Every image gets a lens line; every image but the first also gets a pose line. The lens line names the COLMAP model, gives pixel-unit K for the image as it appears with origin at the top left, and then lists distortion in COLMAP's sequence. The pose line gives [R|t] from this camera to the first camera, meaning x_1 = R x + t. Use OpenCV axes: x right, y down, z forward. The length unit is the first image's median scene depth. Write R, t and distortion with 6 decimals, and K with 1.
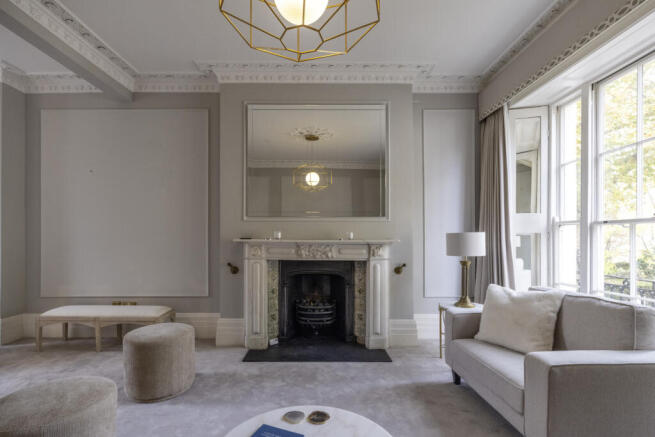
lens RADIAL K [[335.4, 0, 326.8], [0, 335.4, 236.3], [0, 0, 1]] dist [-0.004426, 0.000224]
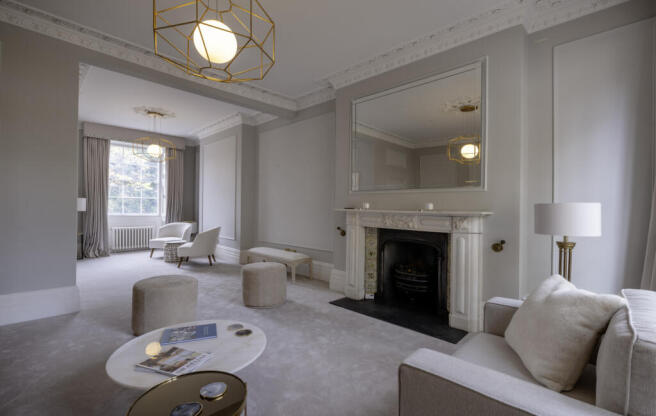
lens RADIAL K [[296.5, 0, 328.0], [0, 296.5, 208.0], [0, 0, 1]] dist [0.000499, 0.000249]
pose [[0.700330, 0.009121, -0.713761, 0.489945], [-0.012262, 0.999925, 0.000746, 0.005004], [0.713714, 0.008230, 0.700389, 0.166514]]
